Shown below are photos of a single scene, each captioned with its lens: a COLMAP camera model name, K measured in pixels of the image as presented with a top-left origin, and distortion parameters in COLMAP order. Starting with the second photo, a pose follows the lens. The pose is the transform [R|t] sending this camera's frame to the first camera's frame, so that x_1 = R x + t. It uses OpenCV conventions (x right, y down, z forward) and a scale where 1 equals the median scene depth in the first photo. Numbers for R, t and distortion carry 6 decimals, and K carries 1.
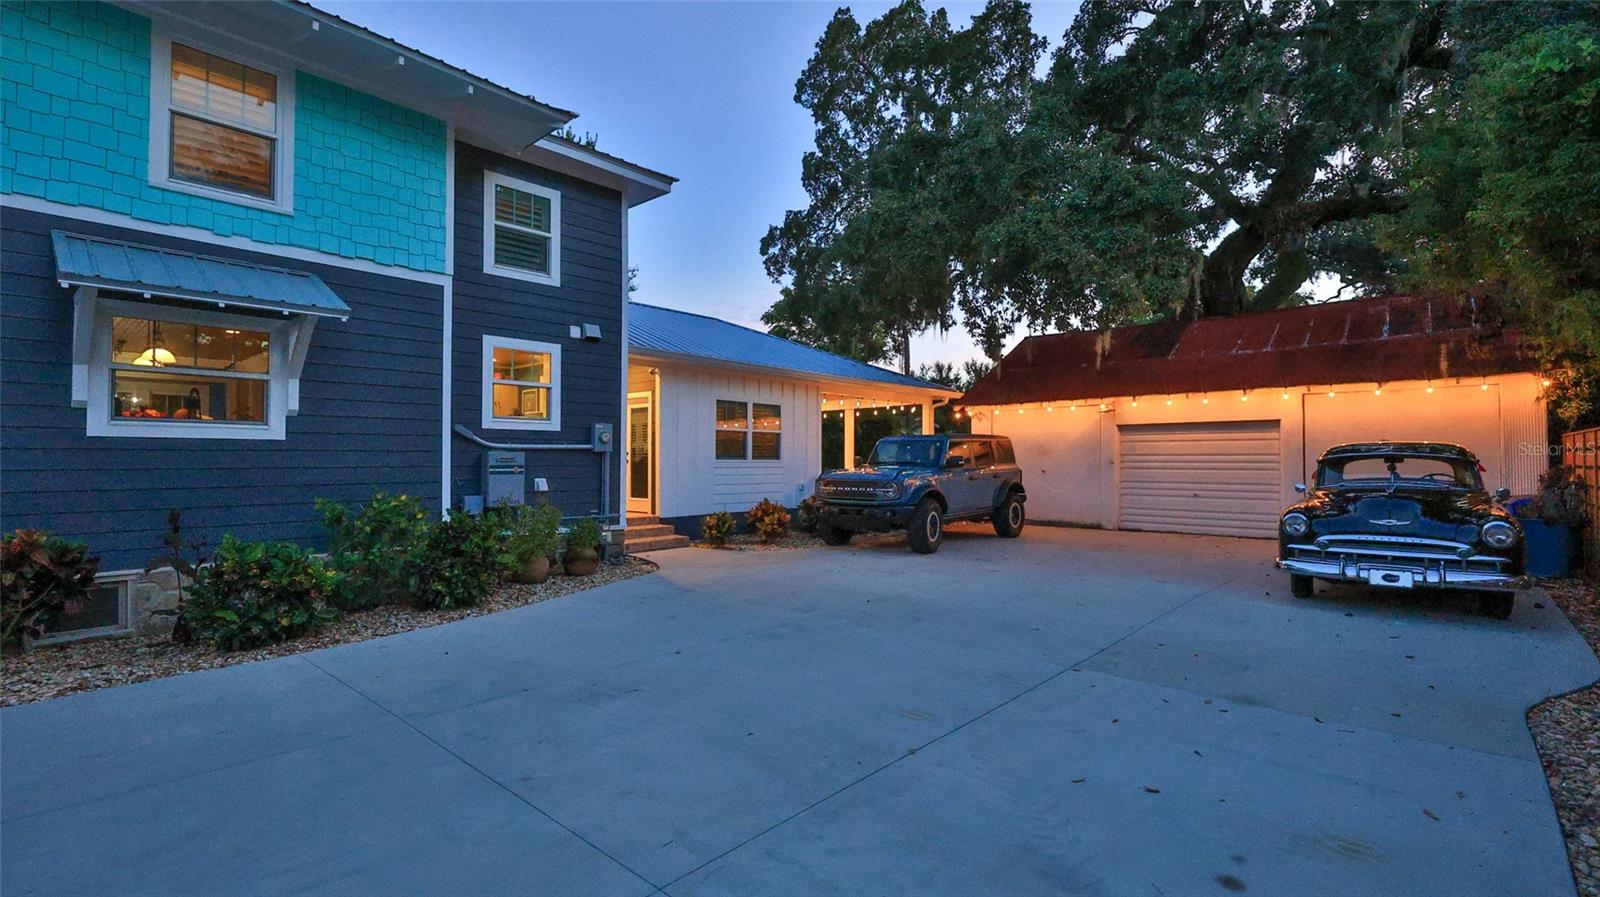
lens RADIAL K [[723.2, 0, 795.4], [0, 723.2, 448.6], [0, 0, 1]] dist [0.001661, 0.000371]
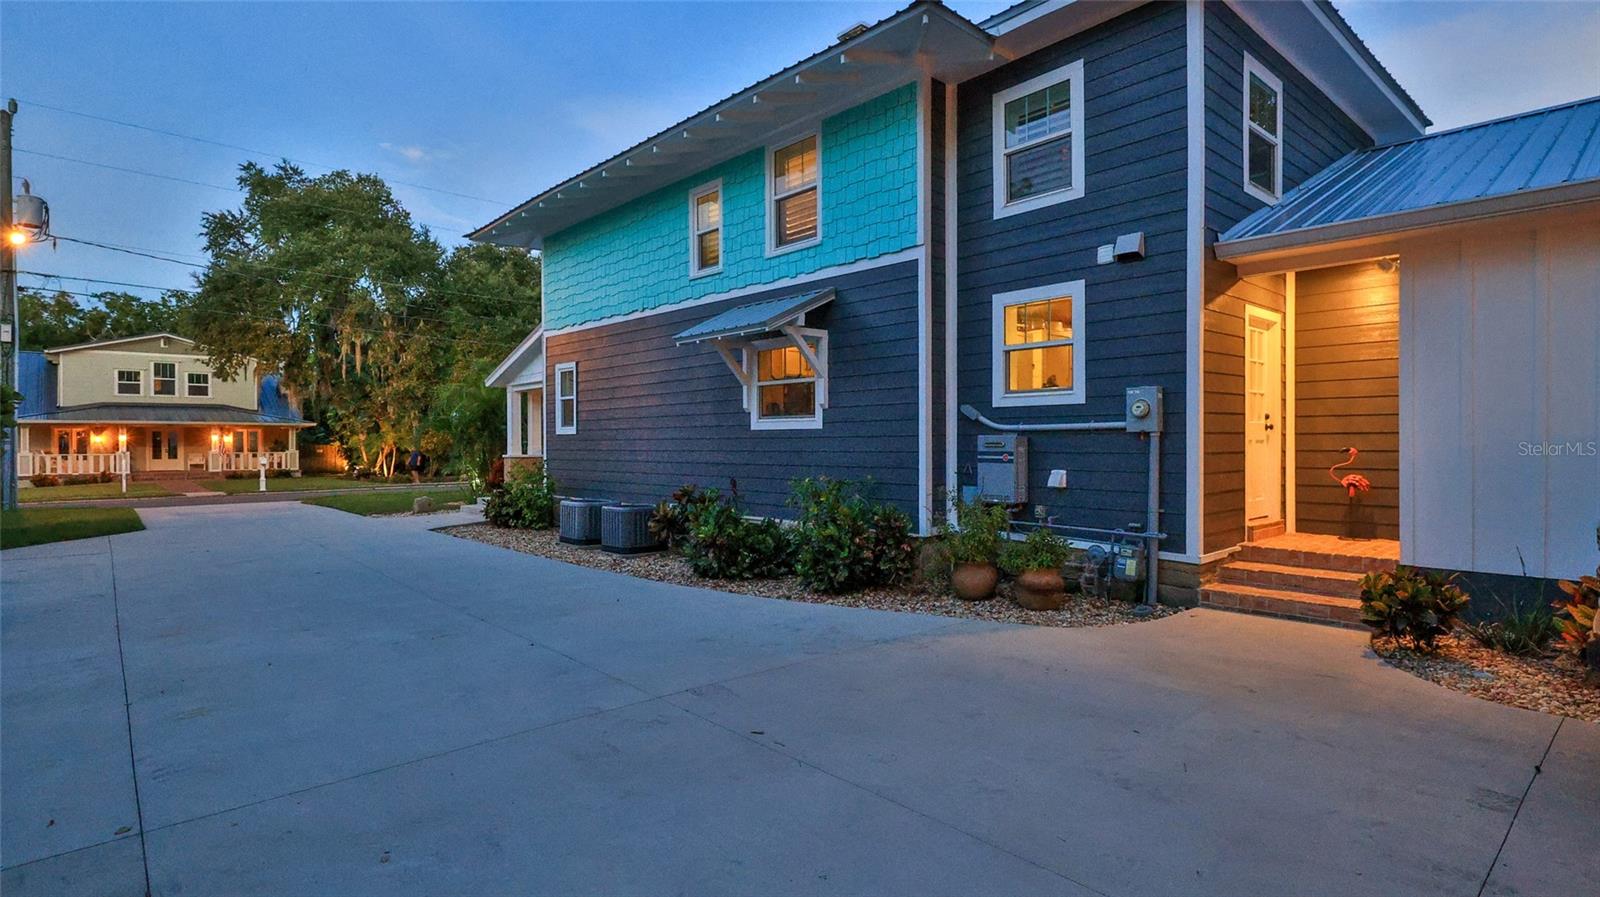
lens RADIAL K [[808.6, 0, 799.1], [0, 808.6, 449.6], [0, 0, 1]] dist [0.000959, -0.000087]
pose [[-0.108323, 0.011340, -0.994051, 0.526235], [0.021496, 0.999728, 0.009062, 0.007966], [0.993883, -0.020387, -0.108538, 0.882704]]
